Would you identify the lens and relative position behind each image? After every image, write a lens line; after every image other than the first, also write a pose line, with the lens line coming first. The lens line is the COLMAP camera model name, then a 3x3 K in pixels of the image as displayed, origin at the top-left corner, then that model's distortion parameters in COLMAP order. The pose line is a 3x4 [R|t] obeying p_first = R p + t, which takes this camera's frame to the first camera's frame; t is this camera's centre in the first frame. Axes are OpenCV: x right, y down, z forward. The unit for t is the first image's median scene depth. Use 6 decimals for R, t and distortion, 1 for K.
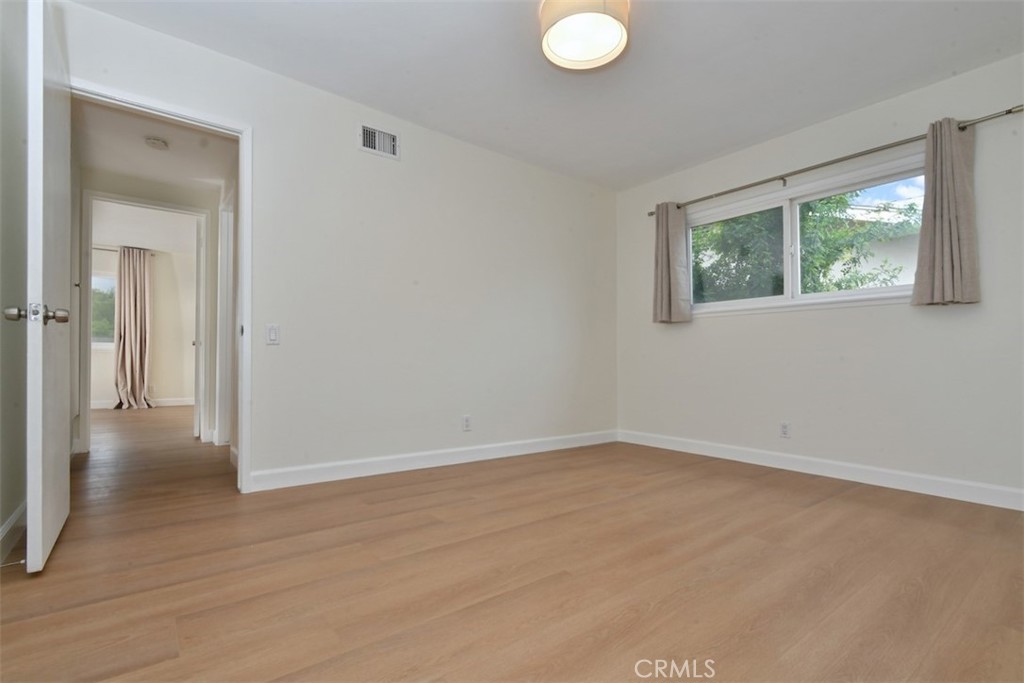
lens RADIAL K [[485.2, 0, 509.5], [0, 485.2, 354.4], [0, 0, 1]] dist [-0.000513, -0.000183]
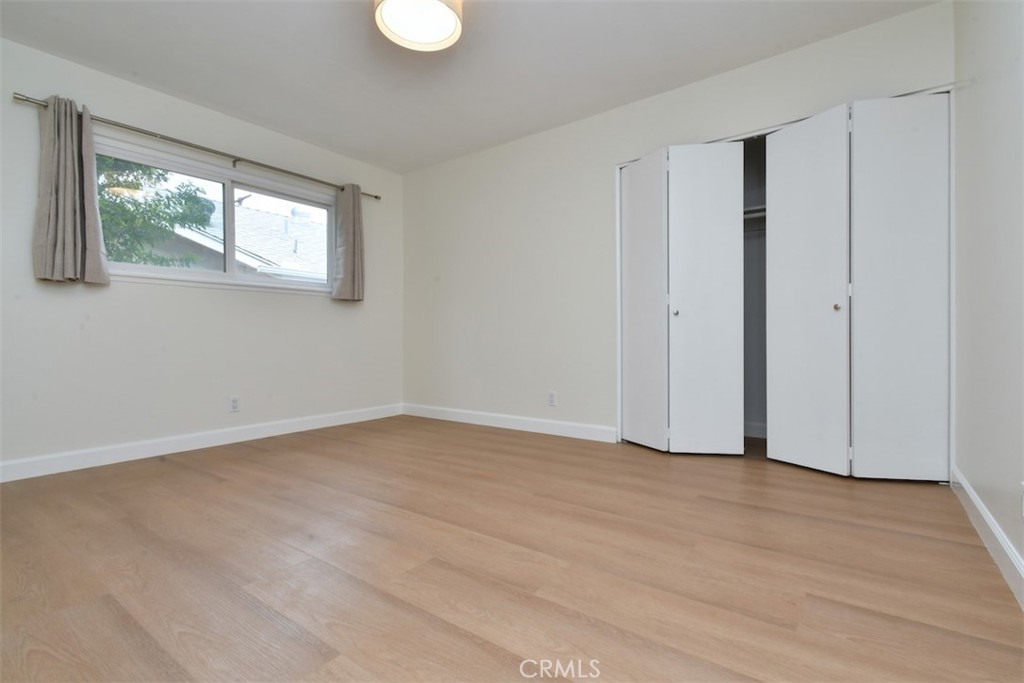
lens RADIAL K [[468.1, 0, 514.2], [0, 468.1, 338.7], [0, 0, 1]] dist [-0.001046, -0.000204]
pose [[-0.277526, -0.007471, 0.960689, -0.852794], [-0.007508, 0.999956, 0.005608, 0.008365], [-0.960689, -0.005656, -0.277570, 1.086375]]
